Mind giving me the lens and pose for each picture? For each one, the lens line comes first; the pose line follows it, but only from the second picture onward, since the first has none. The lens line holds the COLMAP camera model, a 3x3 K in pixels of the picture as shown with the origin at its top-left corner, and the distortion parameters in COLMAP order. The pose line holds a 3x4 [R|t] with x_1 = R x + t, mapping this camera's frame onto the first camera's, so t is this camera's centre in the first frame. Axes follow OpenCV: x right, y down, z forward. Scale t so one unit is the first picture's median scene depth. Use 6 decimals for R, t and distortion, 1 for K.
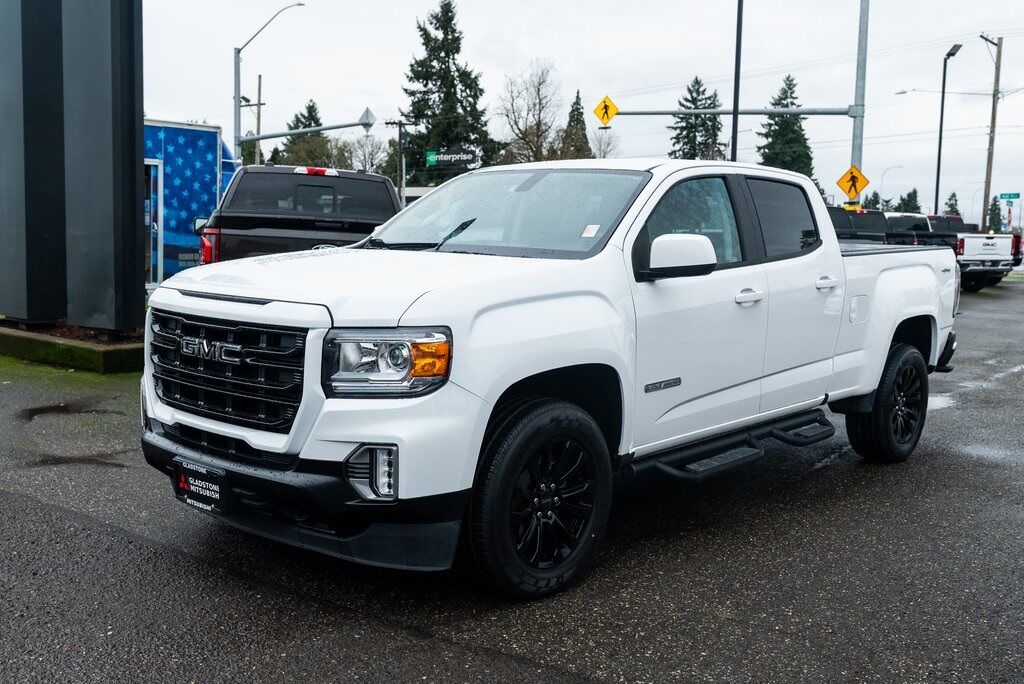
lens RADIAL K [[1022.3, 0, 512.0], [0, 1022.3, 342.0], [0, 0, 1]] dist [0.004515, 0.004524]
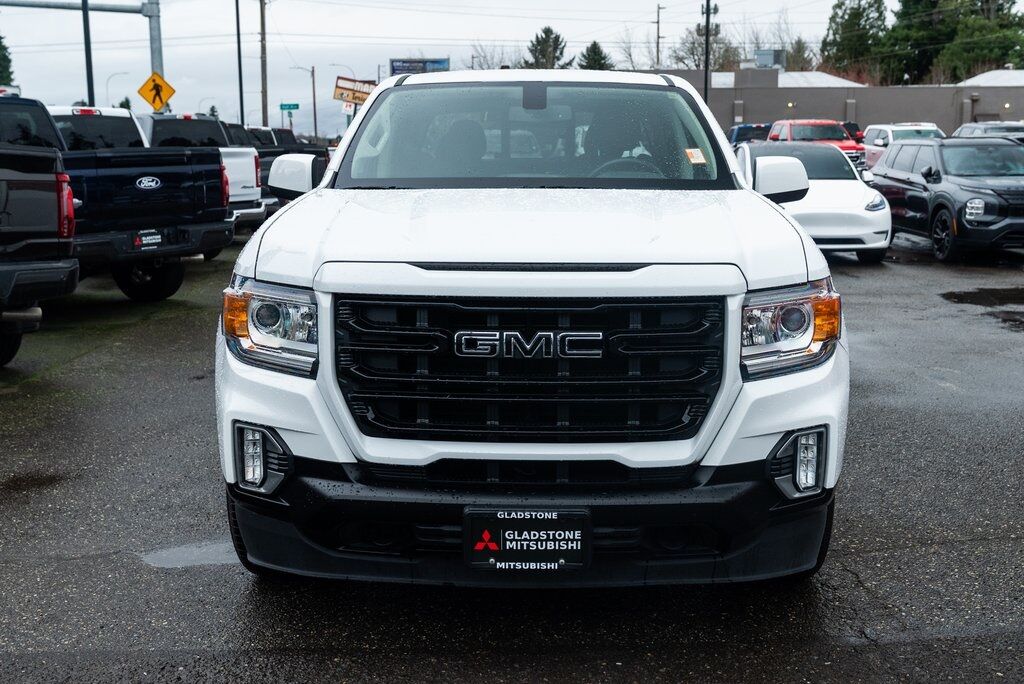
lens RADIAL K [[1123.9, 0, 512.0], [0, 1123.9, 342.0], [0, 0, 1]] dist [0.012966, 0.011567]
pose [[0.769289, -0.131091, 0.625308, -0.789192], [0.090183, 0.991205, 0.096851, -0.069579], [-0.632504, -0.018114, 0.774345, 0.420452]]
